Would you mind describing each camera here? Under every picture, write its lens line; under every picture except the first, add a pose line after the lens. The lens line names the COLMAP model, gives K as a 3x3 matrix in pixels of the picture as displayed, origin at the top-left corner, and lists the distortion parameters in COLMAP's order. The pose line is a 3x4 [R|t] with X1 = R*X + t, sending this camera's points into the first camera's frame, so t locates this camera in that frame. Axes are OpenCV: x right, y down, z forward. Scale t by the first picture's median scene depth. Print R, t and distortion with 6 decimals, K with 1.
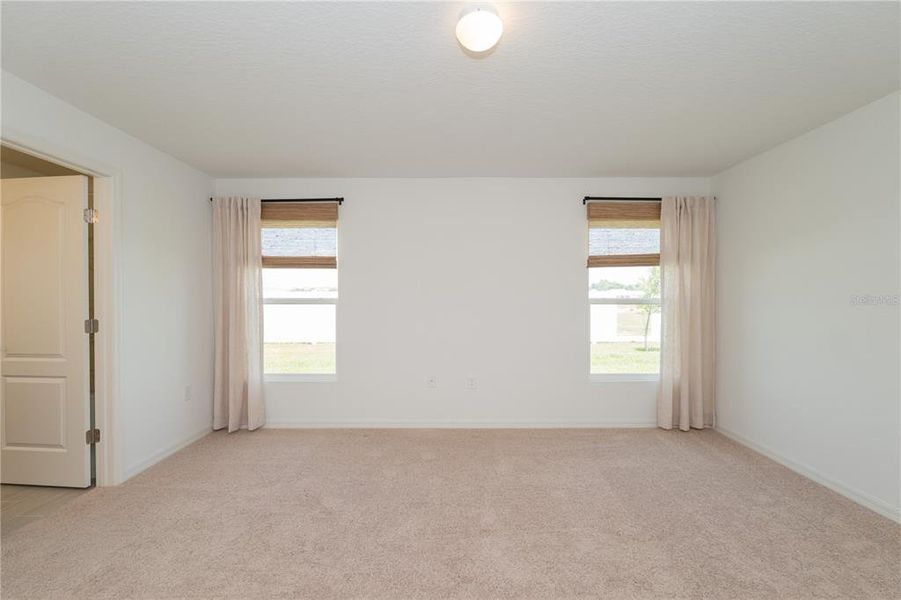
lens RADIAL K [[394.6, 0, 449.3], [0, 394.6, 298.6], [0, 0, 1]] dist [0.000350, 0.001347]
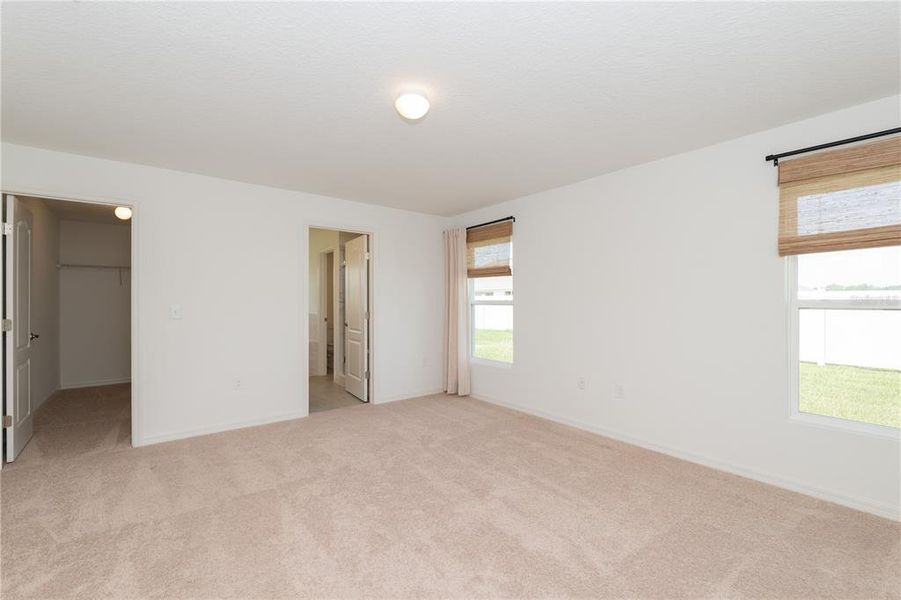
lens RADIAL K [[394.6, 0, 447.9], [0, 394.6, 298.5], [0, 0, 1]] dist [0.000350, 0.001347]
pose [[0.610291, -0.003198, -0.792171, 0.550267], [-0.002036, 0.999982, -0.005605, 0.001061], [0.792175, 0.005033, 0.610274, 0.113728]]
